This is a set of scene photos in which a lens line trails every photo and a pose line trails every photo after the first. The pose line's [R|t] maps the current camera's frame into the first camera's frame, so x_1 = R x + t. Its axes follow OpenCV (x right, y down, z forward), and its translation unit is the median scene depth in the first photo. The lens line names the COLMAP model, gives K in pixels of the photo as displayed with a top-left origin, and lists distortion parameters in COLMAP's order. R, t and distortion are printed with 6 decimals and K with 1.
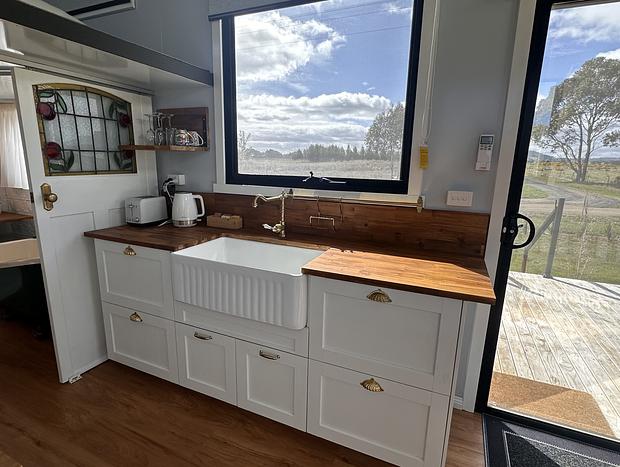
lens RADIAL K [[333.6, 0, 310.2], [0, 333.6, 234.0], [0, 0, 1]] dist [0.003998, 0.000961]
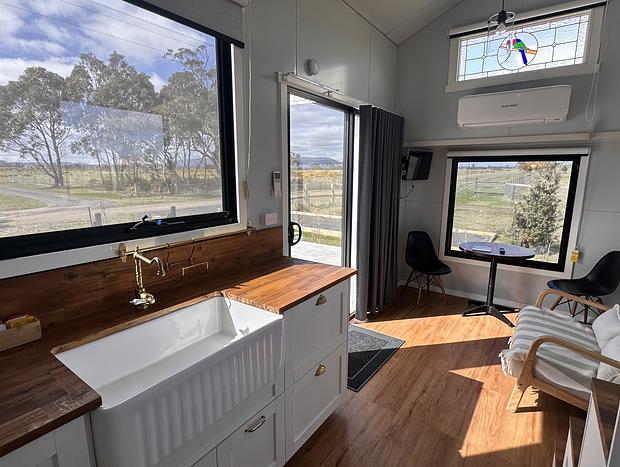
lens RADIAL K [[333.6, 0, 309.5], [0, 333.6, 231.3], [0, 0, 1]] dist [0.003998, 0.000961]
pose [[0.216215, -0.194253, 0.956826, -0.648889], [0.212254, 0.965921, 0.148136, -0.179542], [-0.952995, 0.171061, 0.250078, 0.427080]]
